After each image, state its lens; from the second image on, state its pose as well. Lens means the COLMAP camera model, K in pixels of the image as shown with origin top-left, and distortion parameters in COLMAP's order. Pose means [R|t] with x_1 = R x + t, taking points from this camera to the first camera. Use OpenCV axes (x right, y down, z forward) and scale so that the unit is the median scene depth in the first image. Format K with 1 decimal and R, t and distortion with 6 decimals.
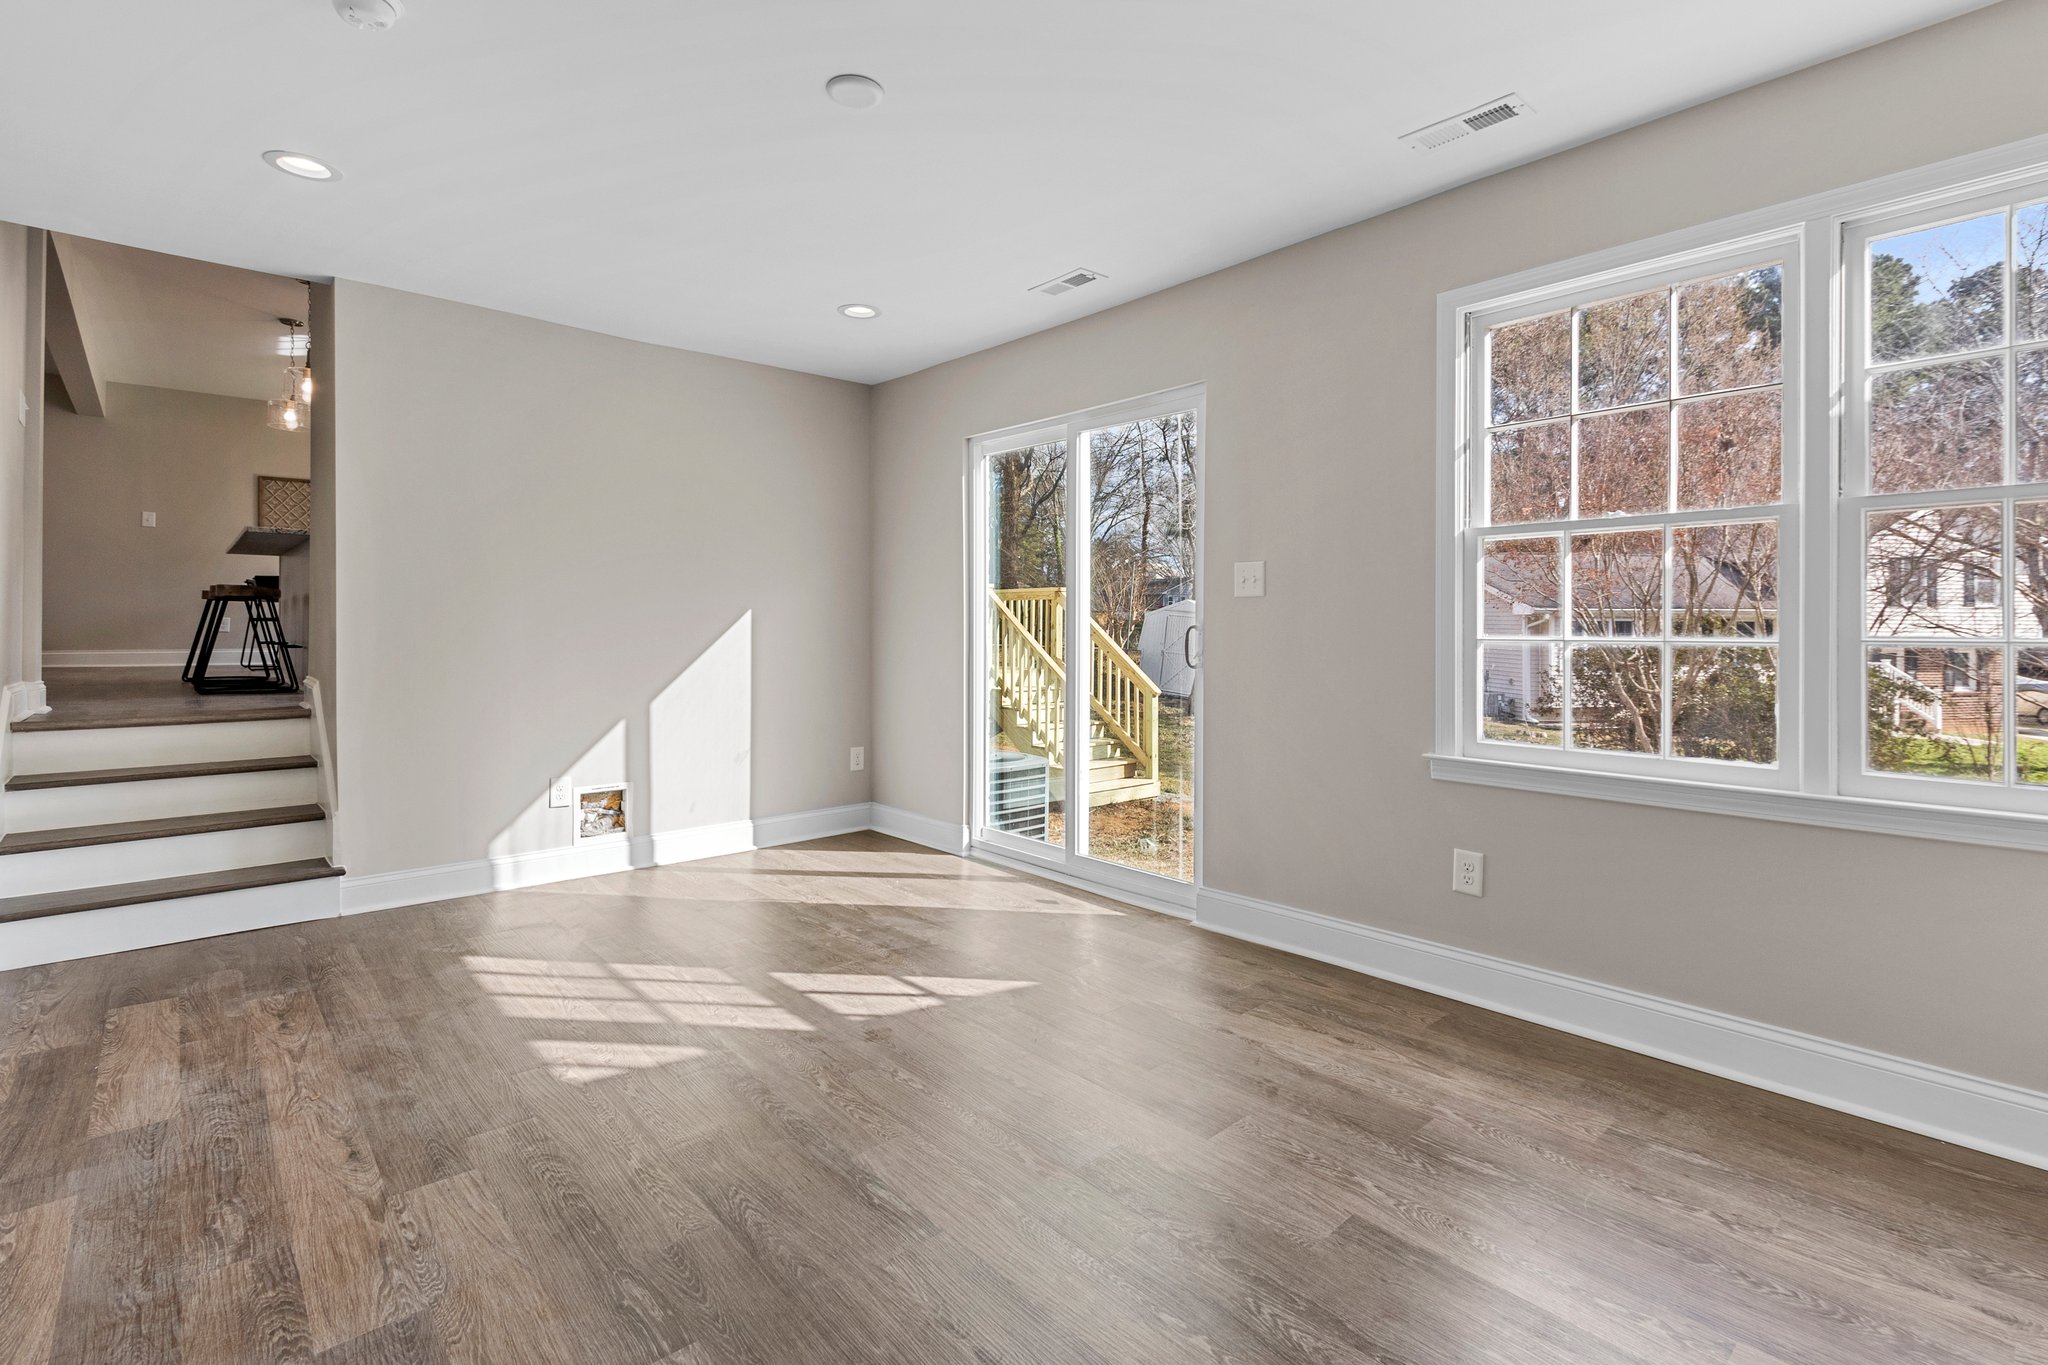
lens RADIAL K [[962.3, 0, 1023.3], [0, 962.3, 626.7], [0, 0, 1]] dist [0.016746, -0.000183]
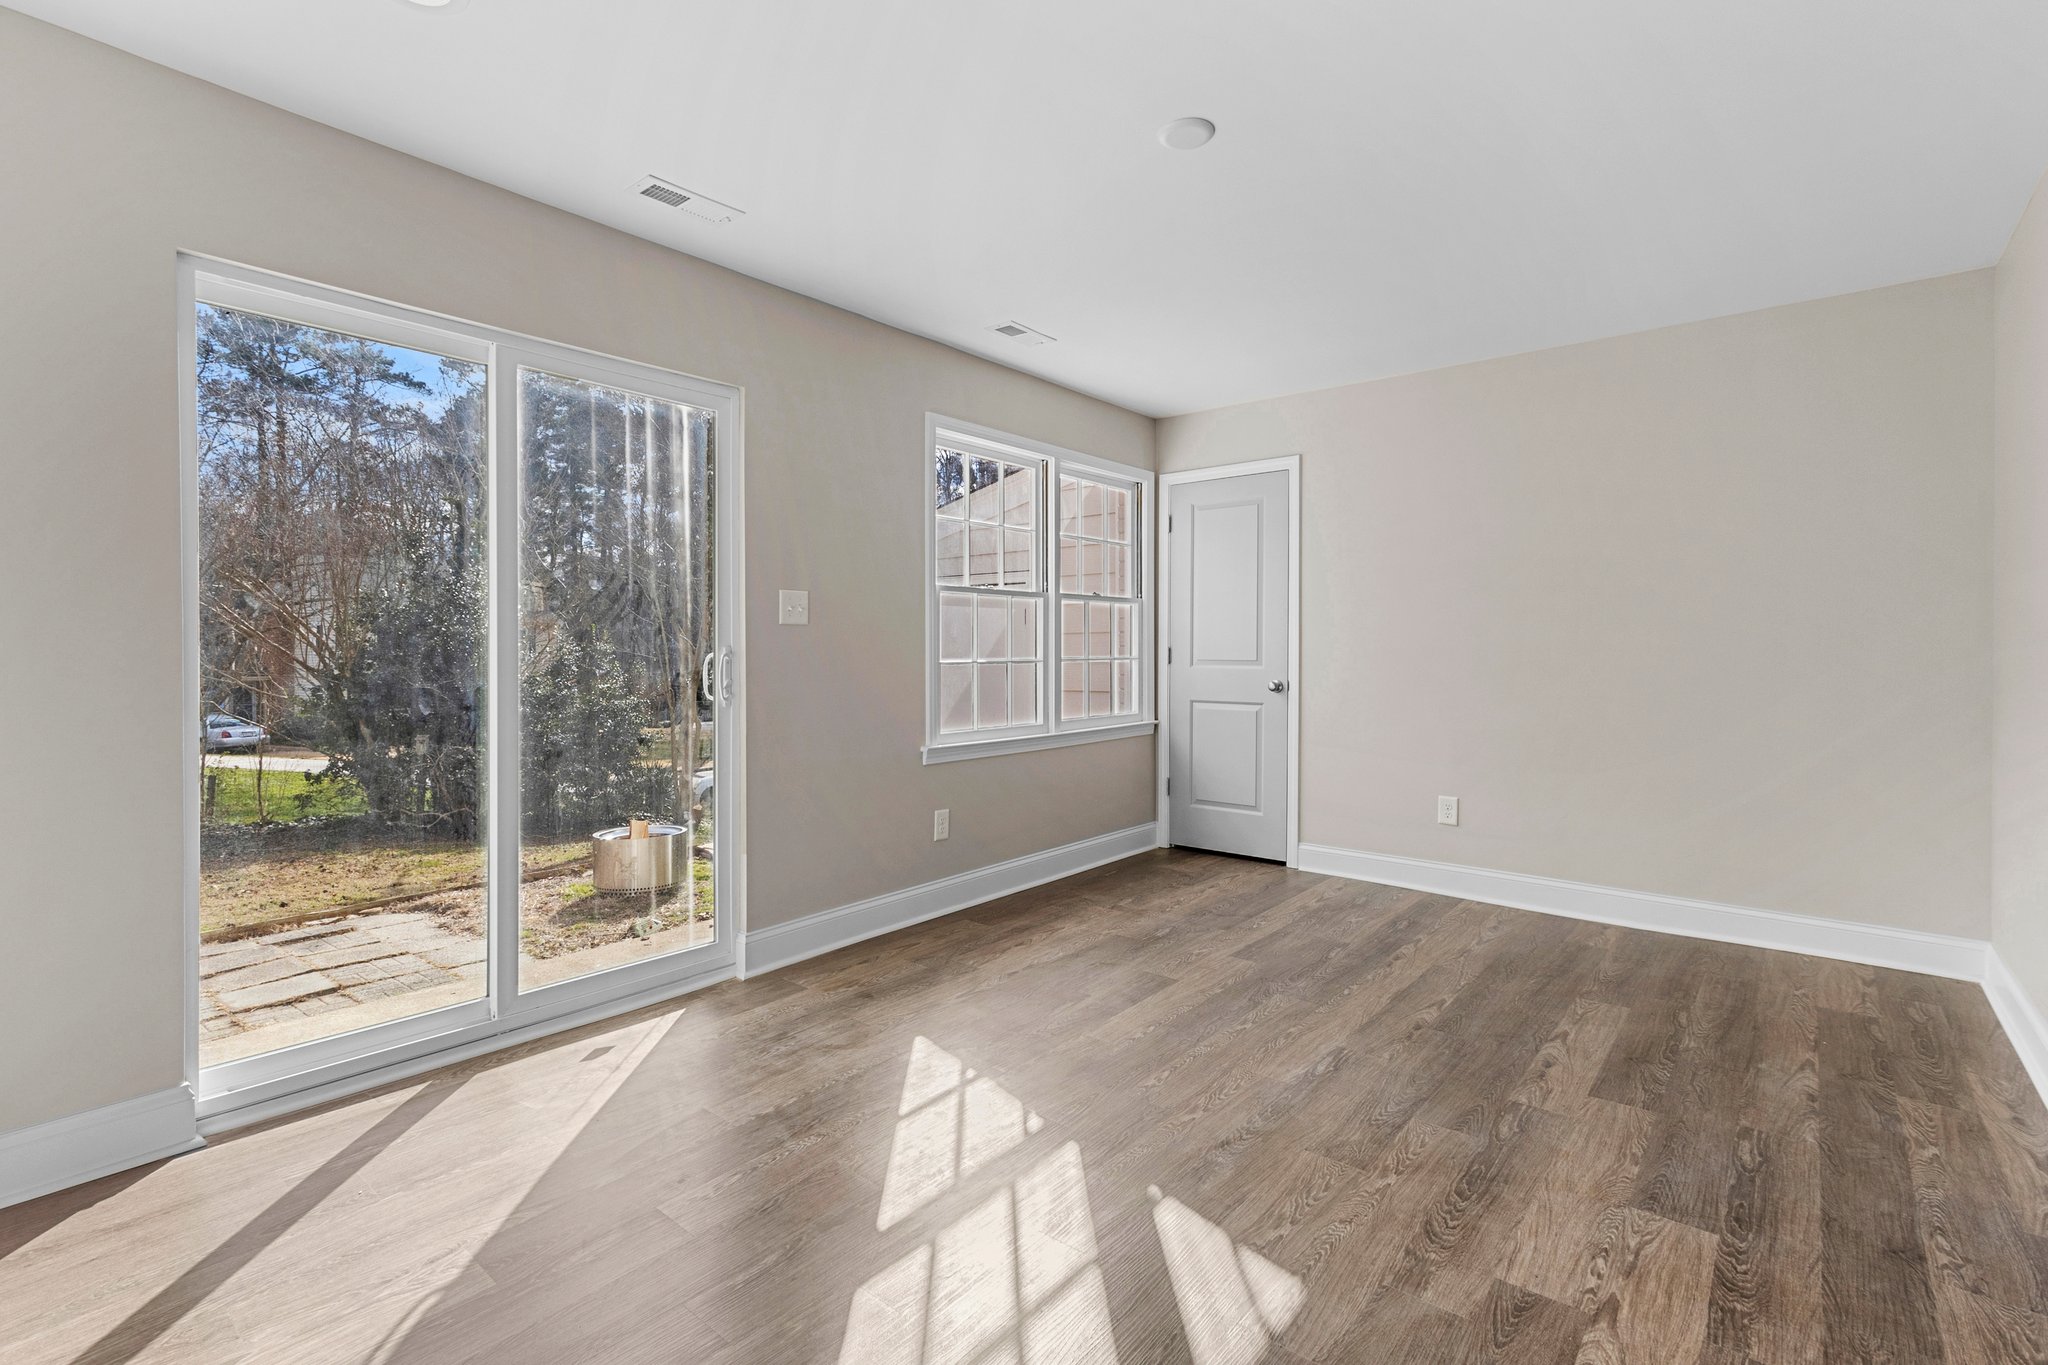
lens RADIAL K [[947.5, 0, 1021.6], [0, 947.5, 667.6], [0, 0, 1]] dist [0.001167, 0.000226]
pose [[-0.157545, -0.014499, 0.987405, -1.194561], [0.003148, 0.999880, 0.015184, -0.000549], [-0.987507, 0.005501, -0.157480, 1.395719]]
